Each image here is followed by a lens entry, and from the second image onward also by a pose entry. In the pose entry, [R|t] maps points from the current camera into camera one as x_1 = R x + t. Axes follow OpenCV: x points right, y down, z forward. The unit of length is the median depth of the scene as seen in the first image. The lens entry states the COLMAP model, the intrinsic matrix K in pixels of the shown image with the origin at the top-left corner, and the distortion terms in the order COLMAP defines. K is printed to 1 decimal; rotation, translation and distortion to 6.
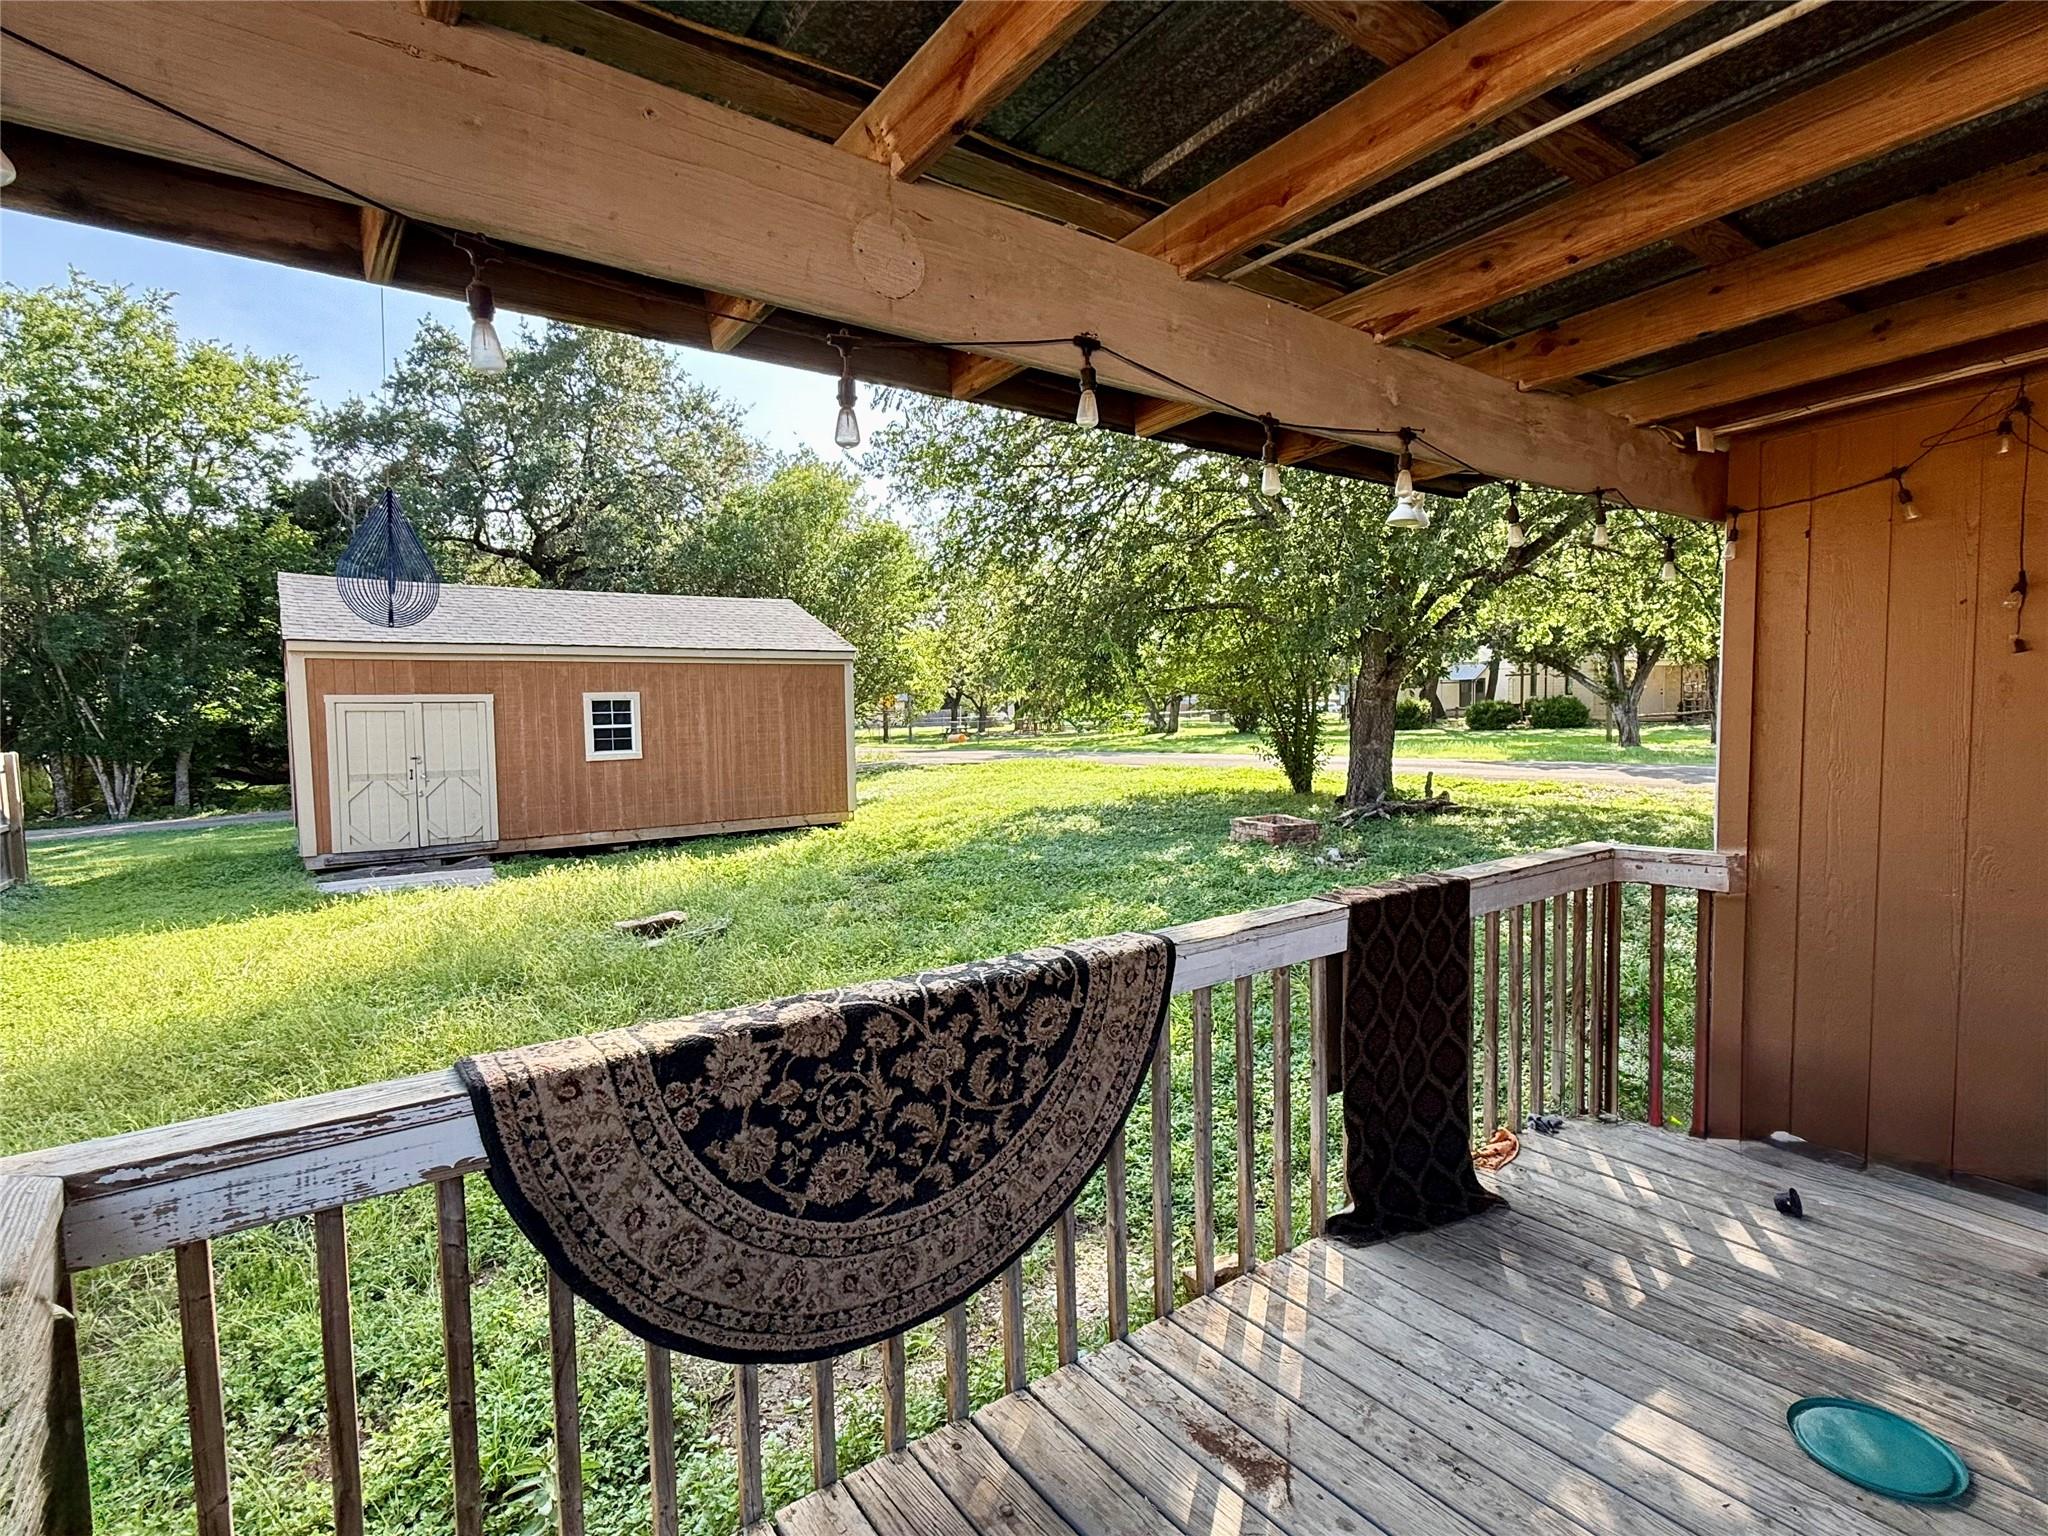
lens RADIAL K [[1013.7, 0, 1026.8], [0, 1013.7, 775.1], [0, 0, 1]] dist [0.001908, -0.000640]
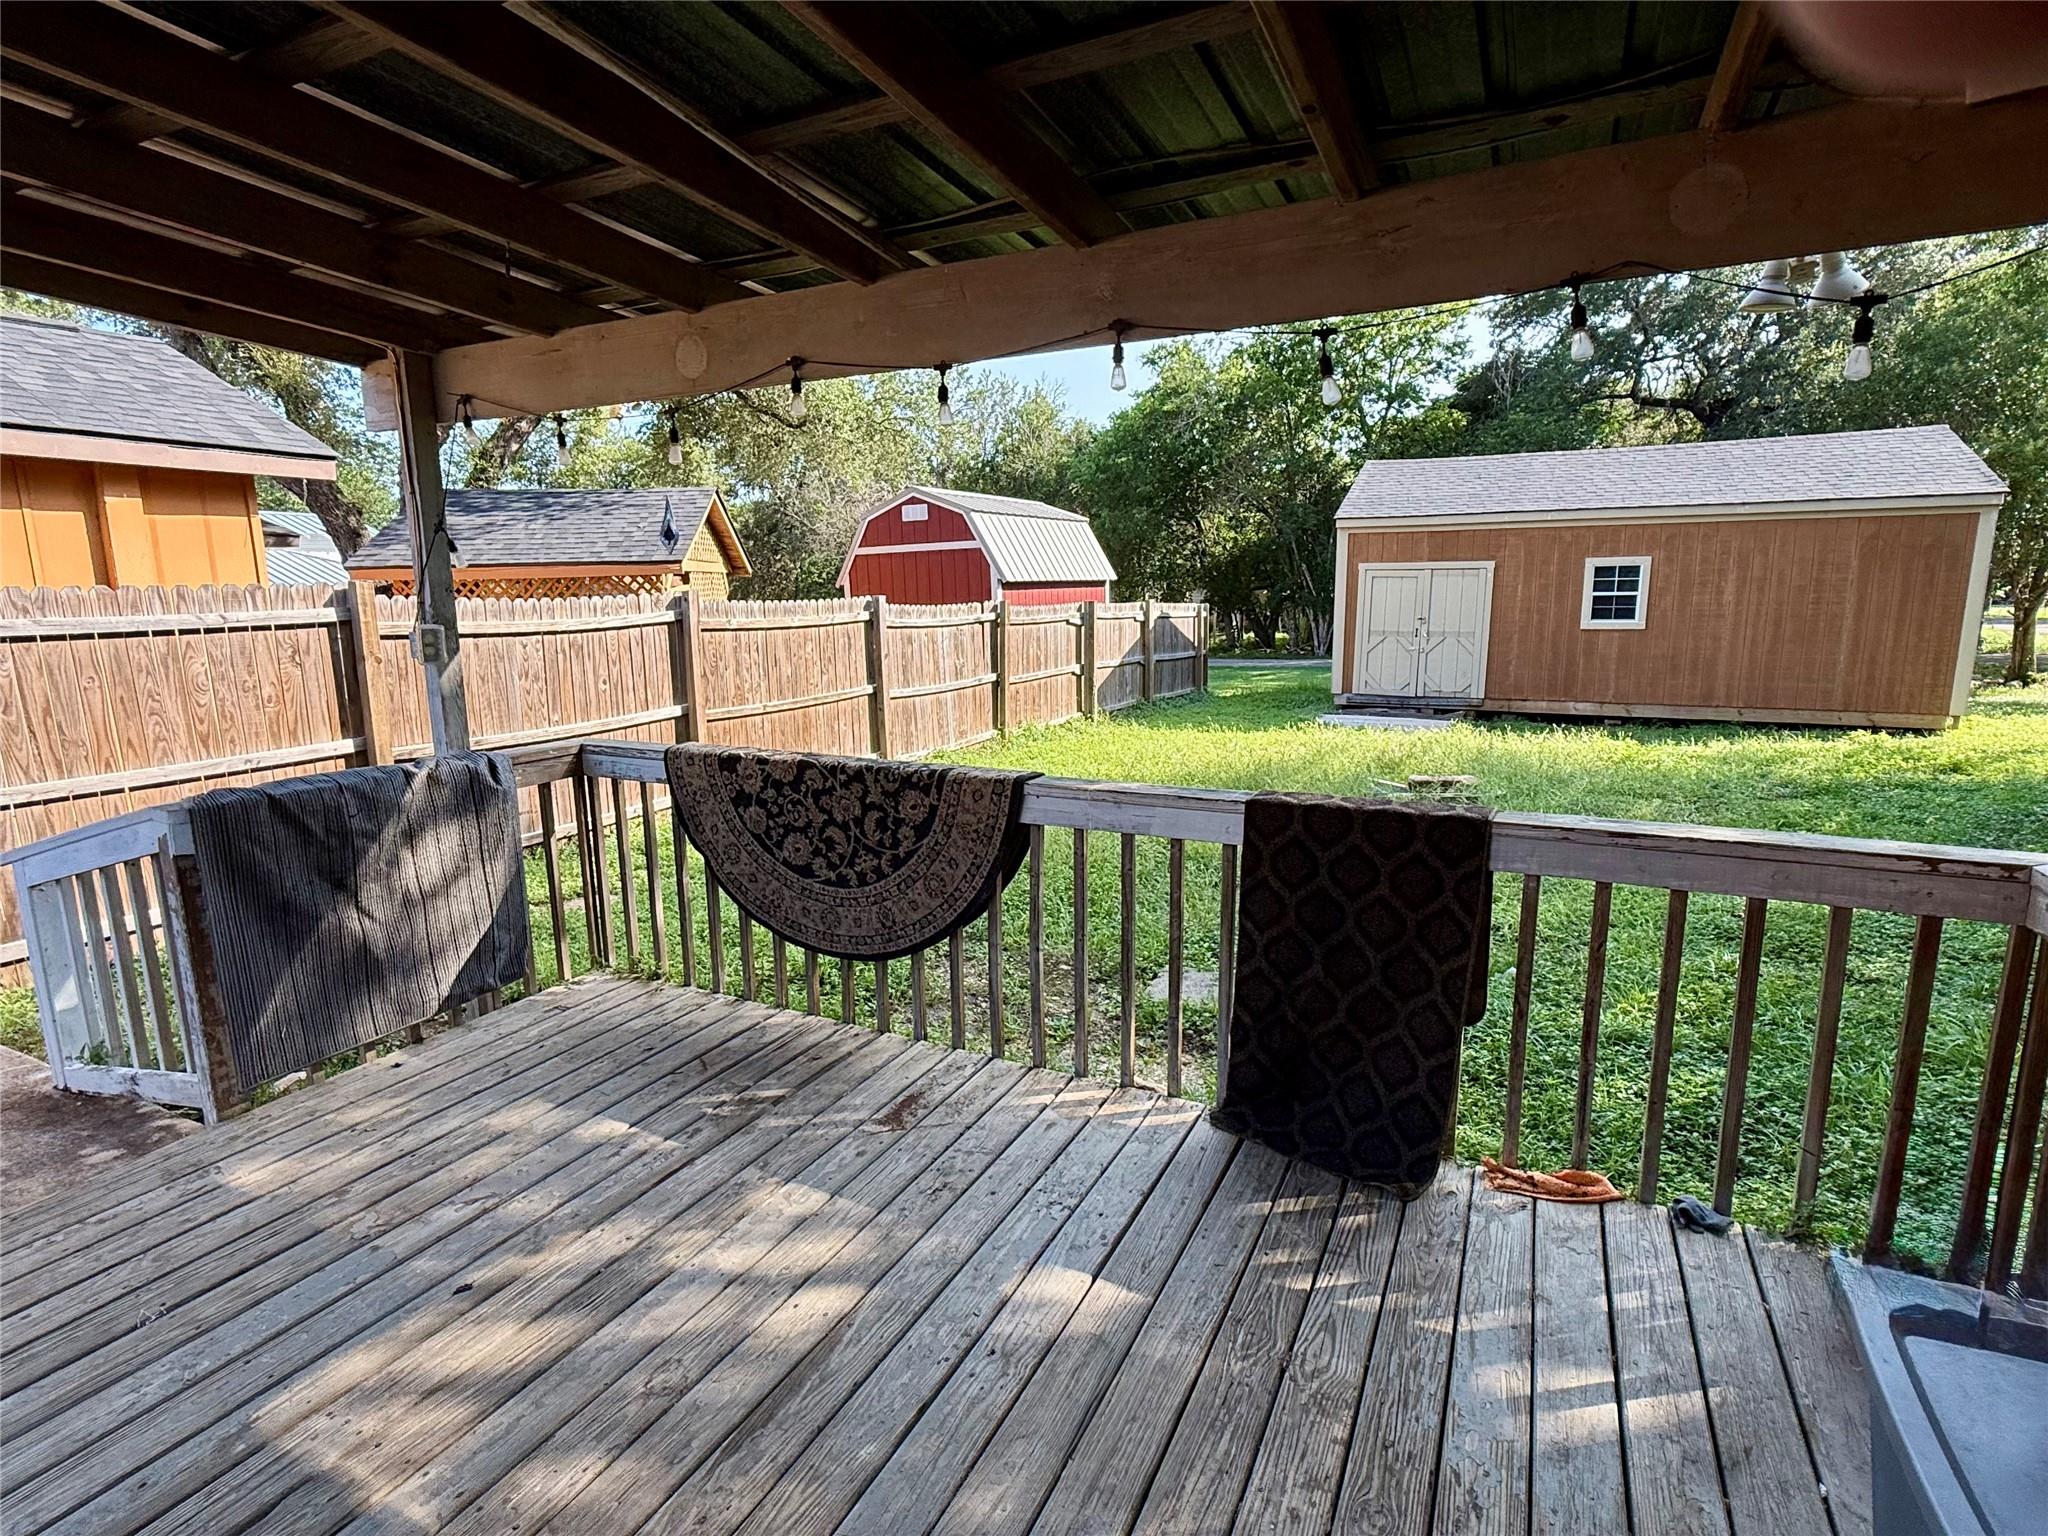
lens RADIAL K [[1013.7, 0, 1026.8], [0, 1013.7, 775.1], [0, 0, 1]] dist [0.001908, -0.000640]
pose [[0.445199, 0.176519, -0.877860, 0.213457], [-0.057351, 0.983985, 0.168774, -0.009432], [0.893593, -0.024792, 0.448192, 0.075016]]
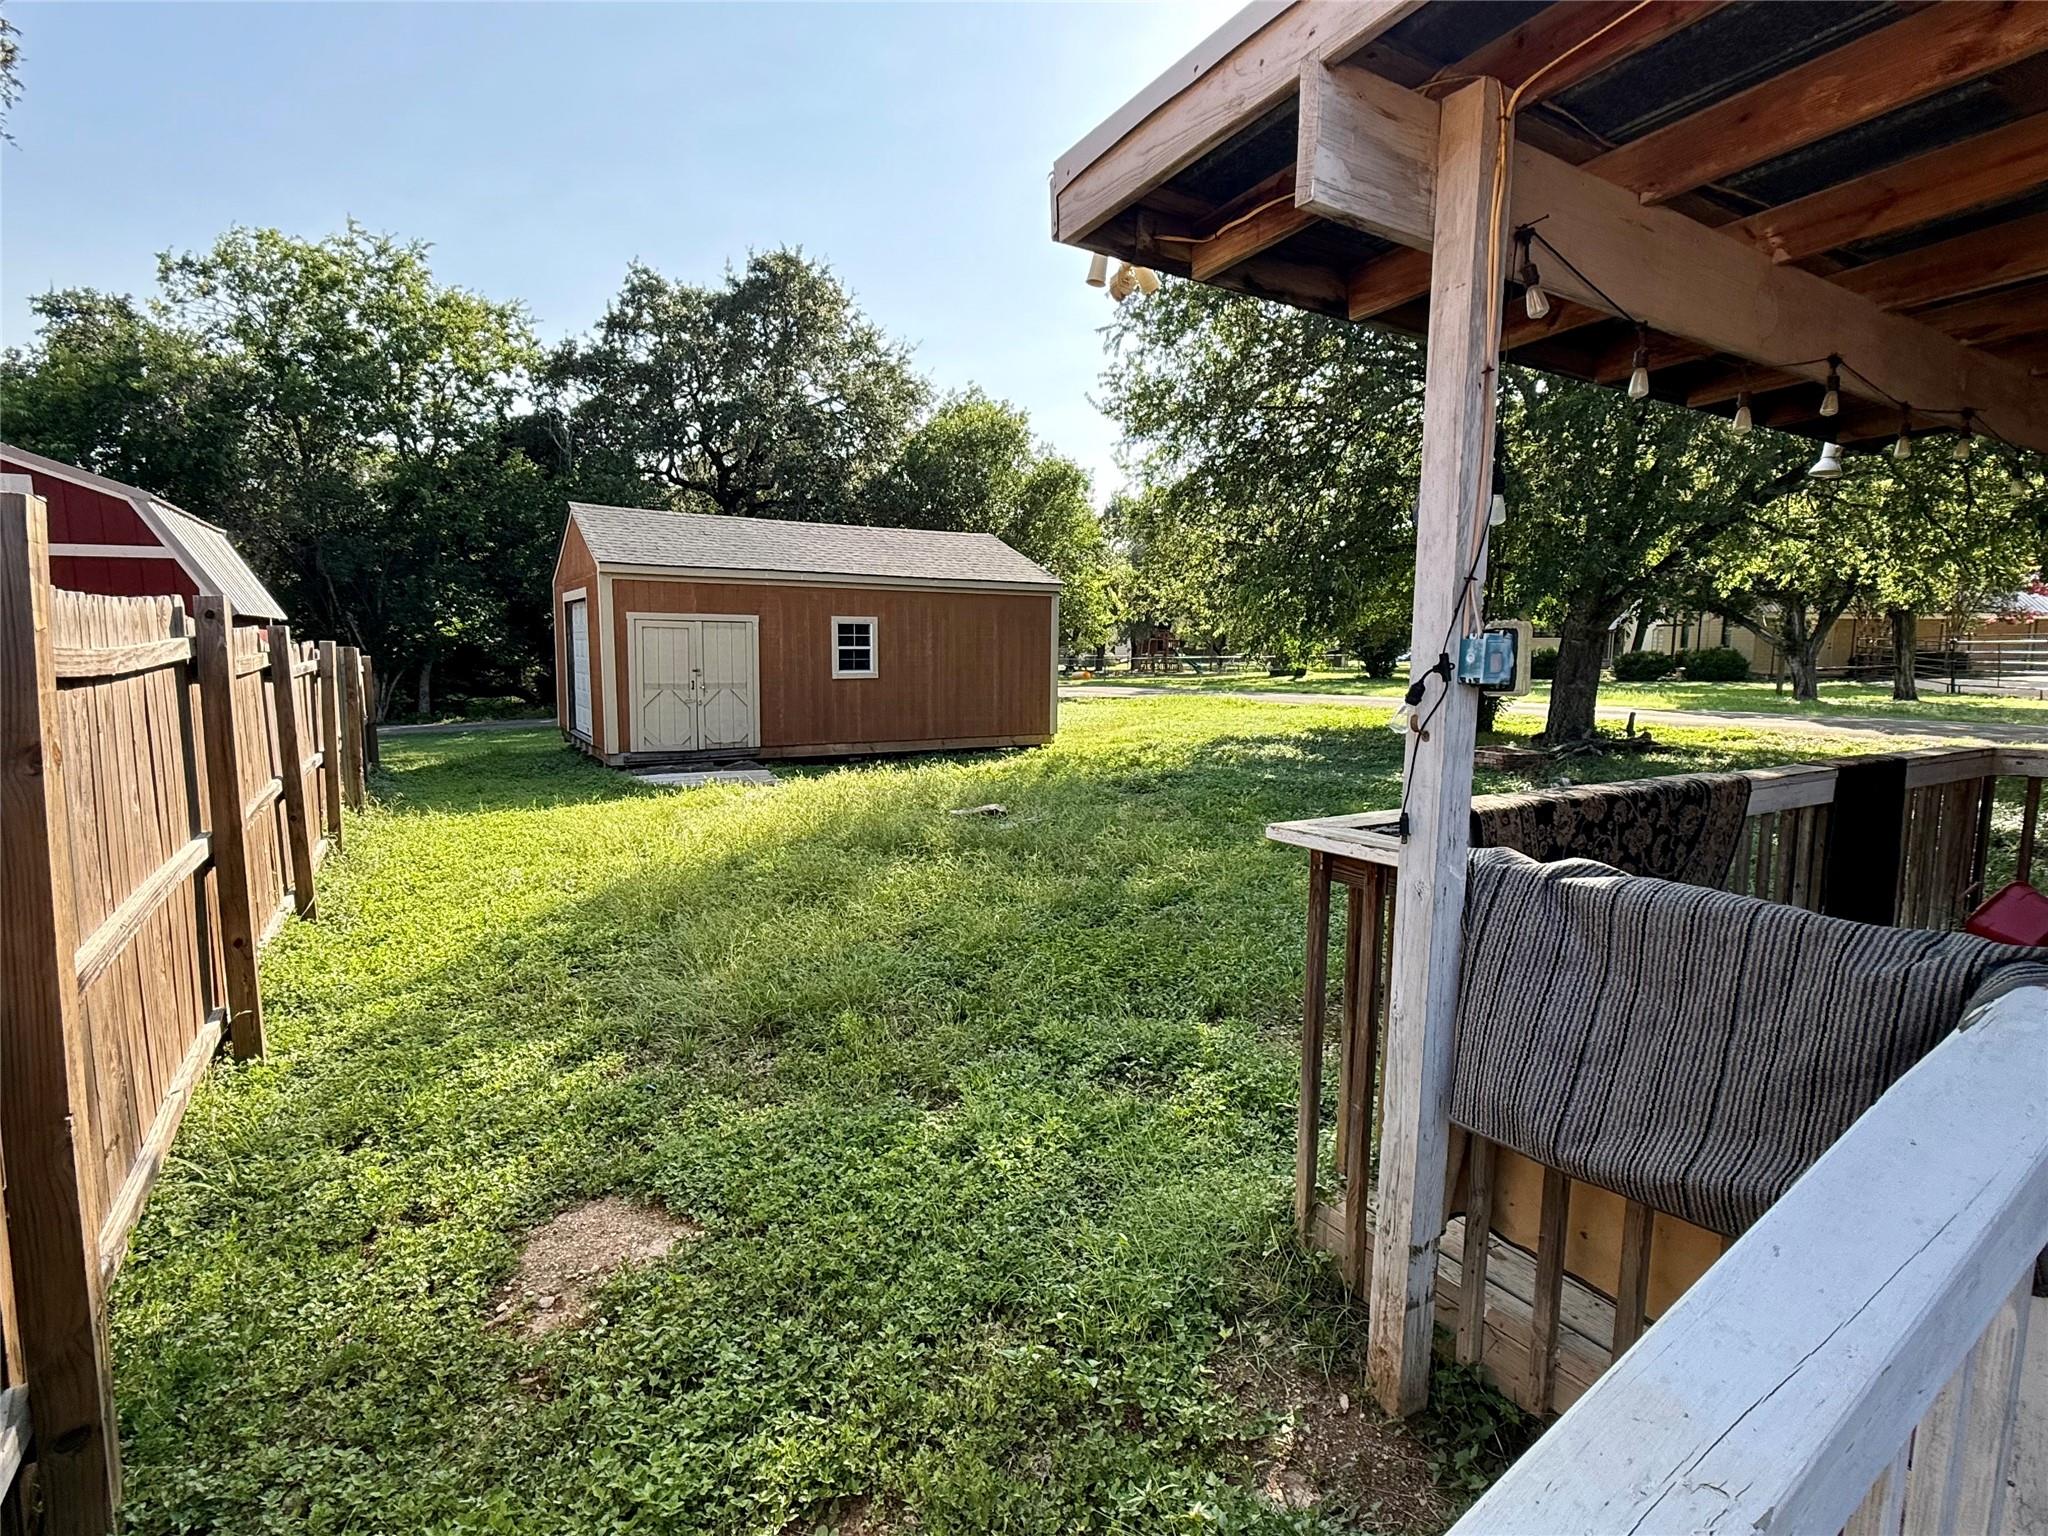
lens RADIAL K [[1017.2, 0, 1024.0], [0, 1017.2, 768.0], [0, 0, 1]] dist [0.002685, 0.000382]
pose [[0.995664, 0.035908, -0.085810, -0.127529], [-0.031522, 0.998153, 0.051928, 0.018927], [0.087517, -0.048998, 0.994957, -0.085071]]
